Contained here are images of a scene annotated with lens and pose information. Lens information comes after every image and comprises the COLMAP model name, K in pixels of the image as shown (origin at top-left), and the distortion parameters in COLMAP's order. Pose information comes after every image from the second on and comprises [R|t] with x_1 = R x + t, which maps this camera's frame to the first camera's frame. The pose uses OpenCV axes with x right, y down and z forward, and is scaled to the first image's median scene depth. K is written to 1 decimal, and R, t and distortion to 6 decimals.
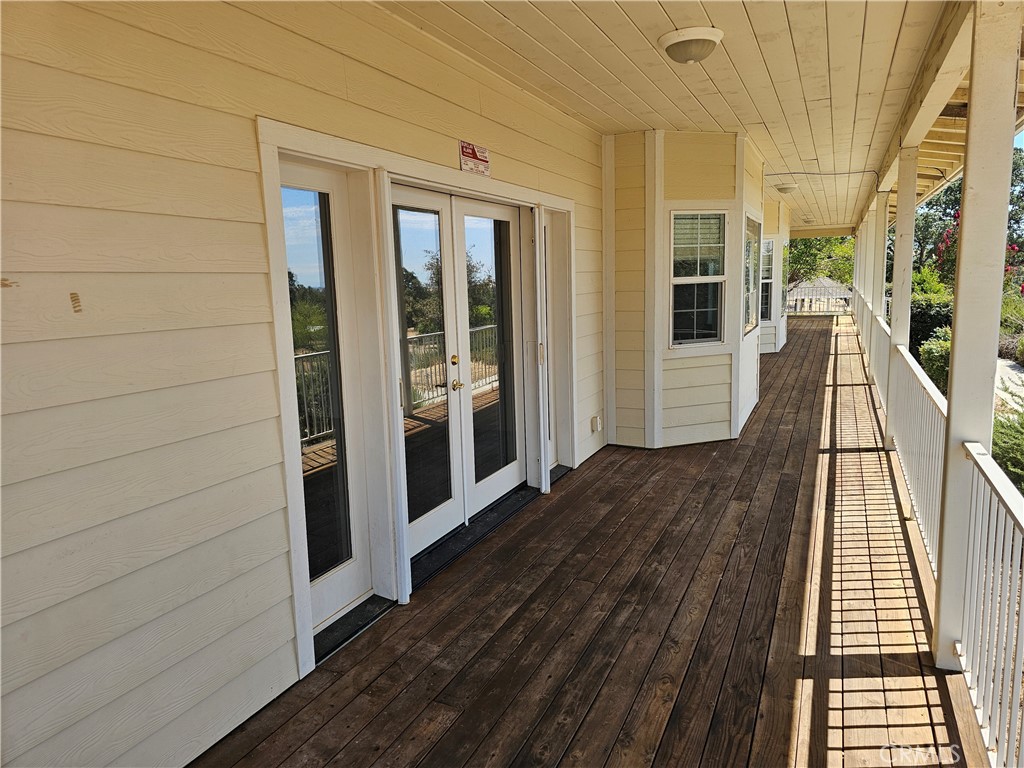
lens RADIAL K [[679.6, 0, 515.2], [0, 679.6, 378.8], [0, 0, 1]] dist [0.097579, -0.075818]
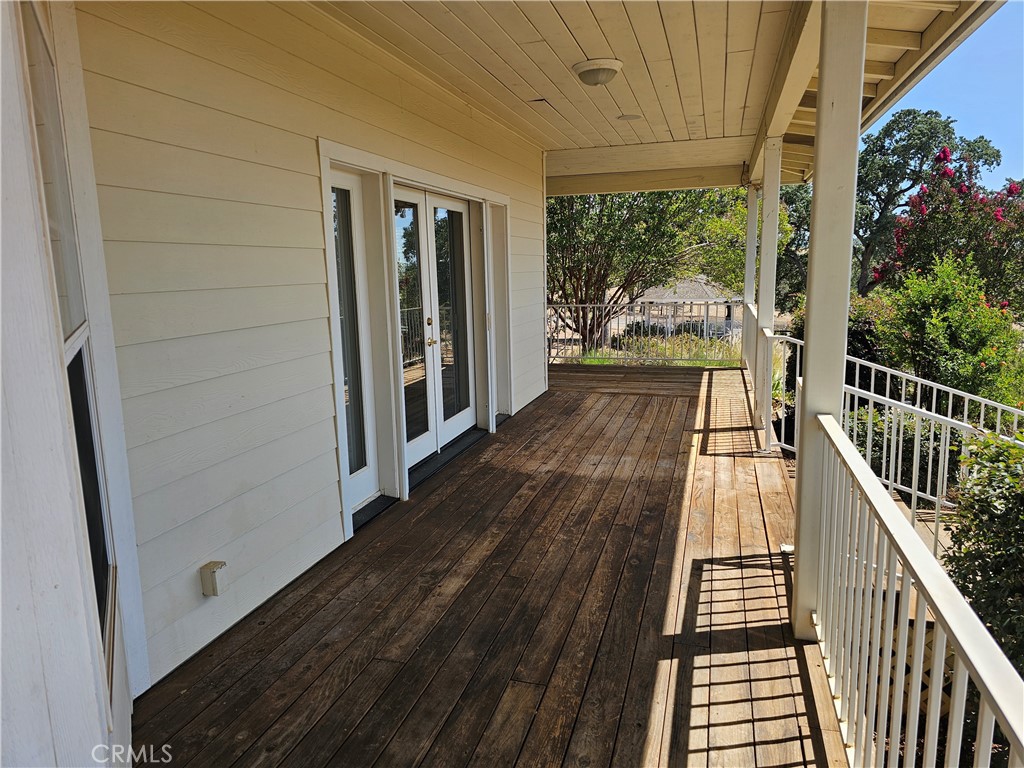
lens RADIAL K [[679.6, 0, 515.2], [0, 679.6, 378.8], [0, 0, 1]] dist [0.097579, -0.075818]
pose [[0.988064, -0.009974, 0.153720, -0.120102], [0.007166, 0.999797, 0.018807, 0.051458], [-0.153876, -0.017481, 0.987935, -0.269296]]
